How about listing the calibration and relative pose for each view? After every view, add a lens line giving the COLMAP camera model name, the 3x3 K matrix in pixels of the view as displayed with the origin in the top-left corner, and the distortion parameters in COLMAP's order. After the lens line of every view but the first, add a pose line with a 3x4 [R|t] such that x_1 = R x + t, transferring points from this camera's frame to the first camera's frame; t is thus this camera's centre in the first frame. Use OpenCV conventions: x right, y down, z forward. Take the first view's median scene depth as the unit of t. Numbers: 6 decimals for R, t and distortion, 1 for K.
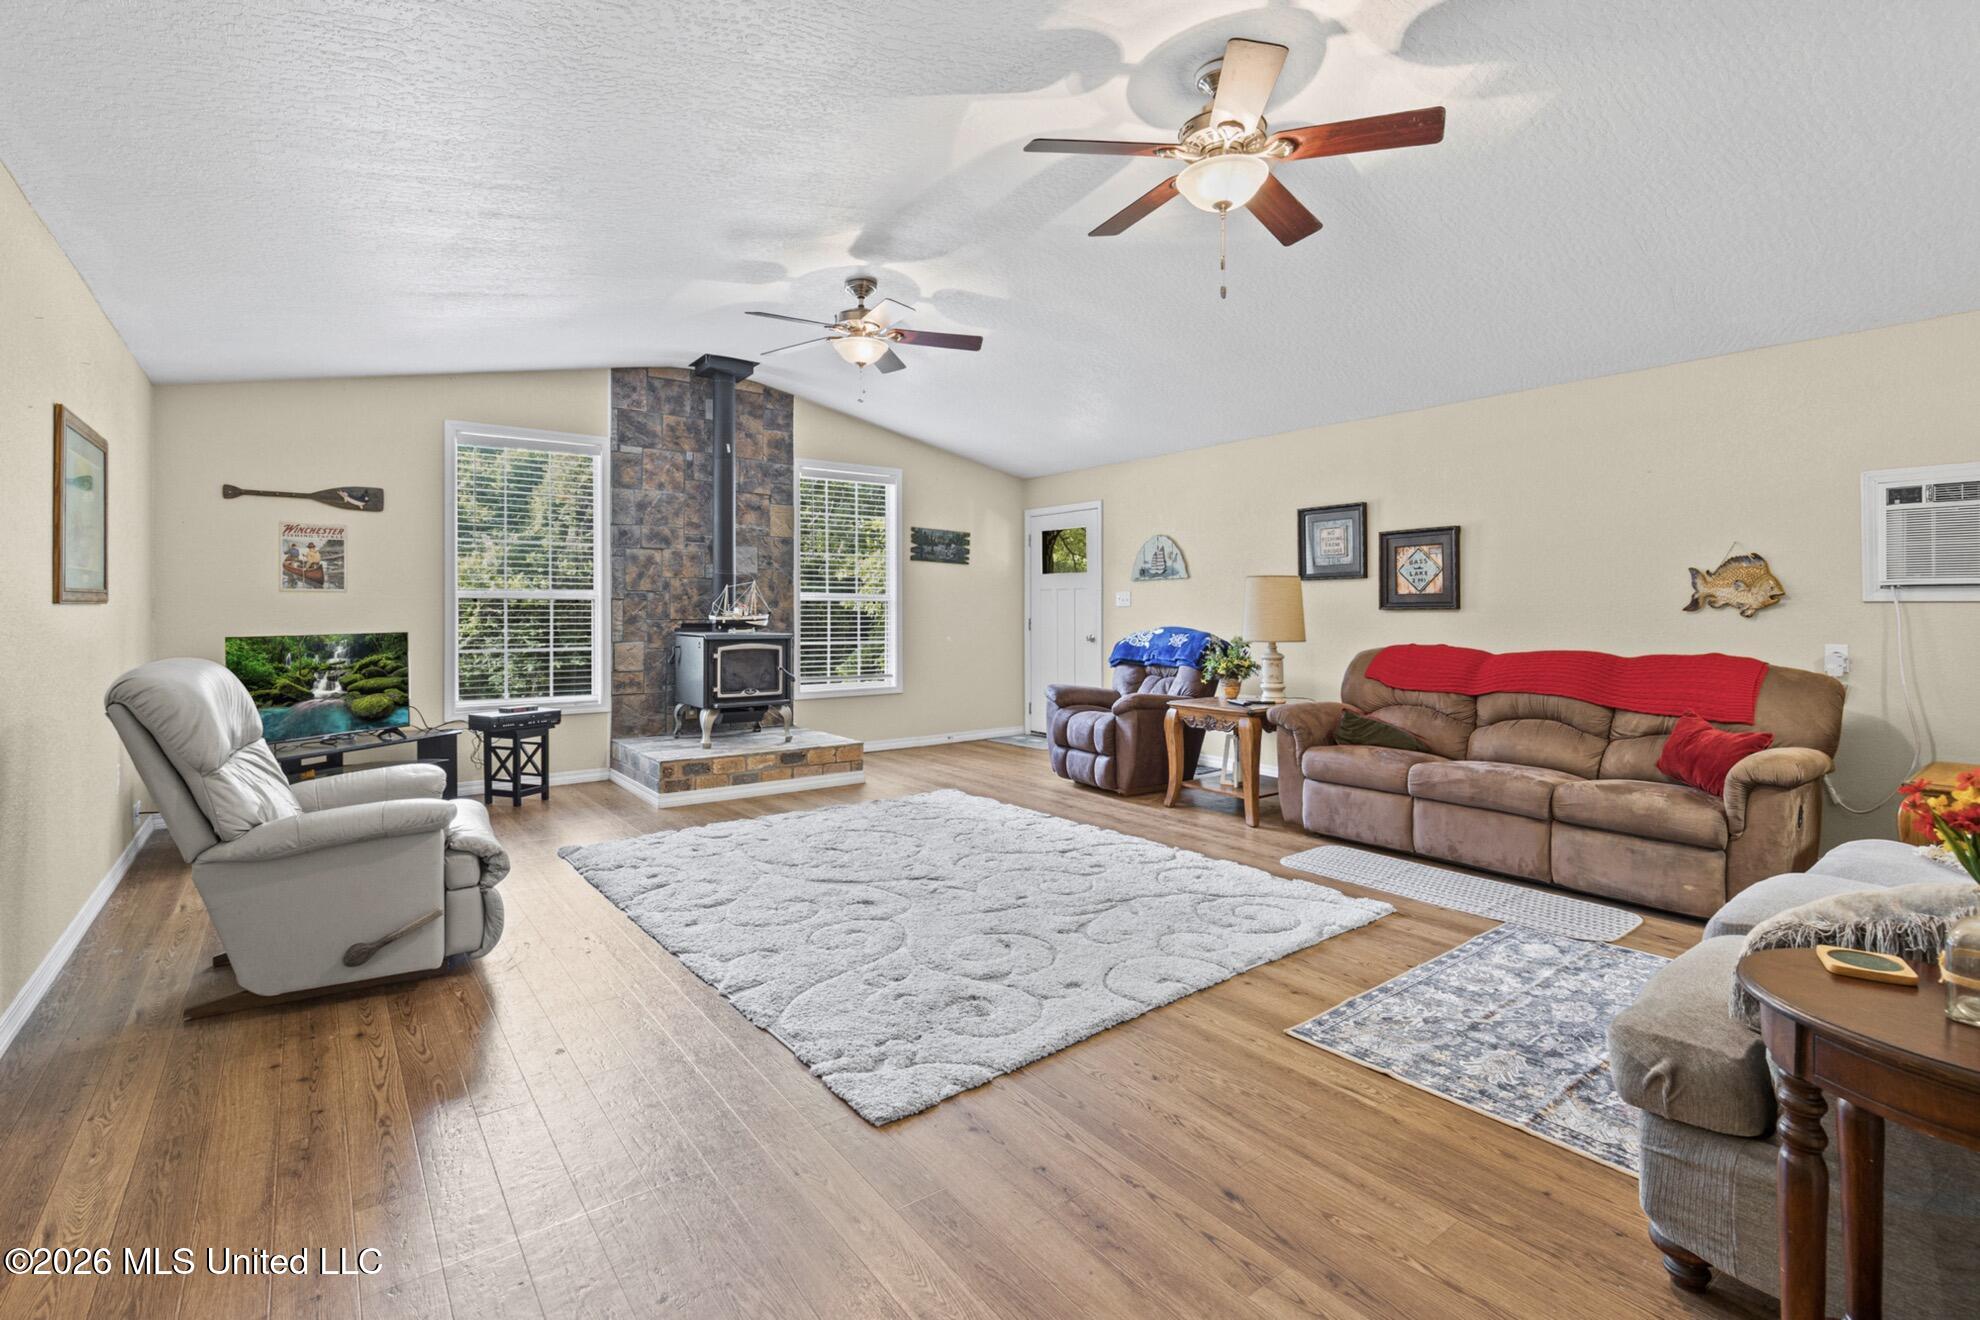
lens RADIAL K [[904.7, 0, 972.0], [0, 904.7, 615.6], [0, 0, 1]] dist [-0.010346, 0.000967]
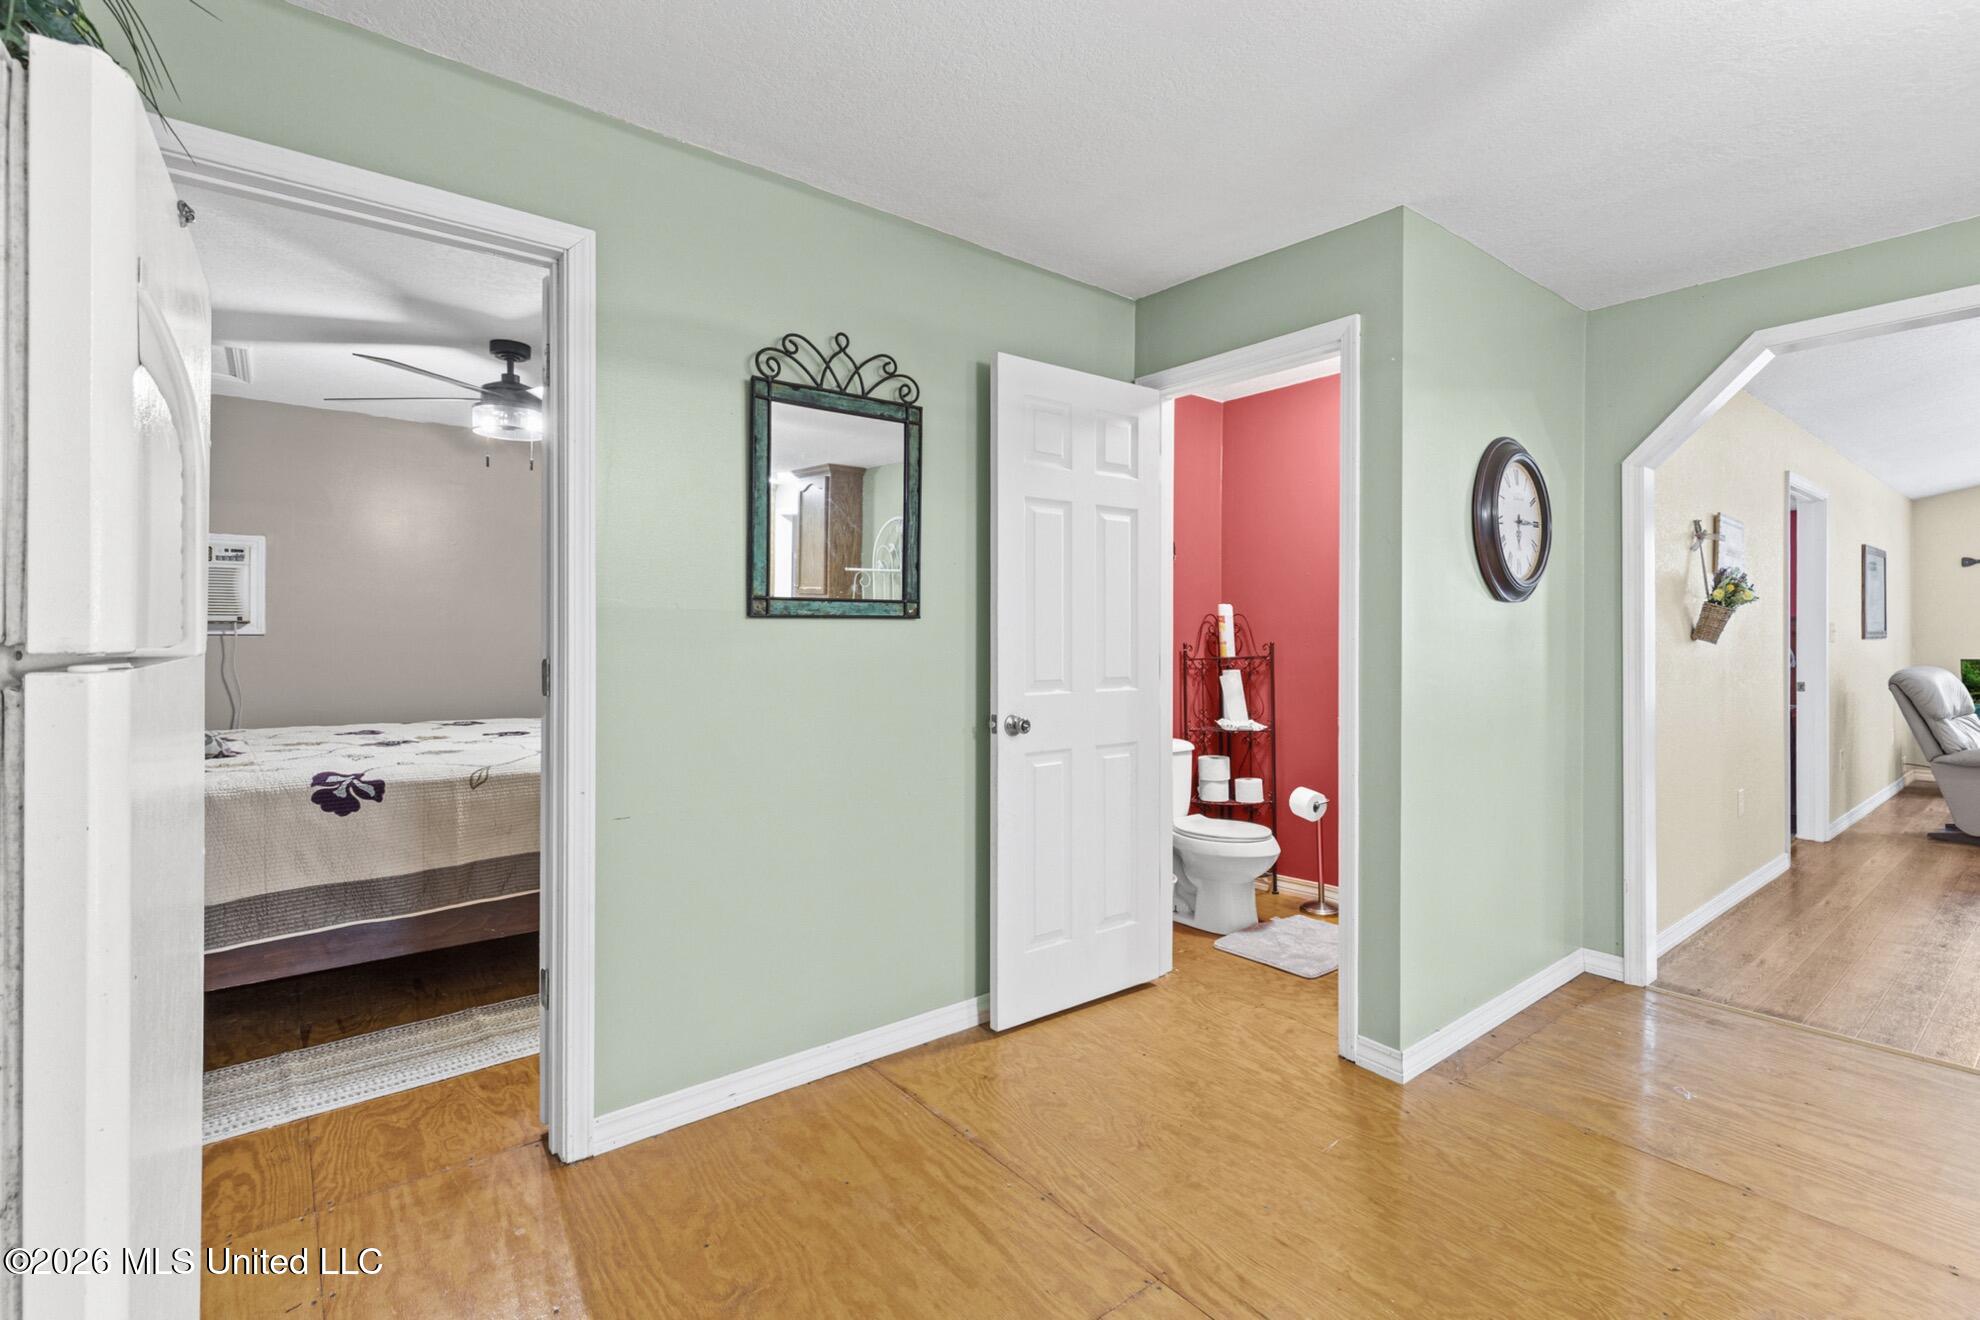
lens RADIAL K [[904.7, 0, 1011.3], [0, 904.7, 627.5], [0, 0, 1]] dist [-0.010346, 0.000967]
pose [[0.036962, -0.011890, -0.999246, 1.036879], [-0.003035, 0.999923, -0.012010, -0.010701], [0.999312, 0.003477, 0.036923, -1.108455]]
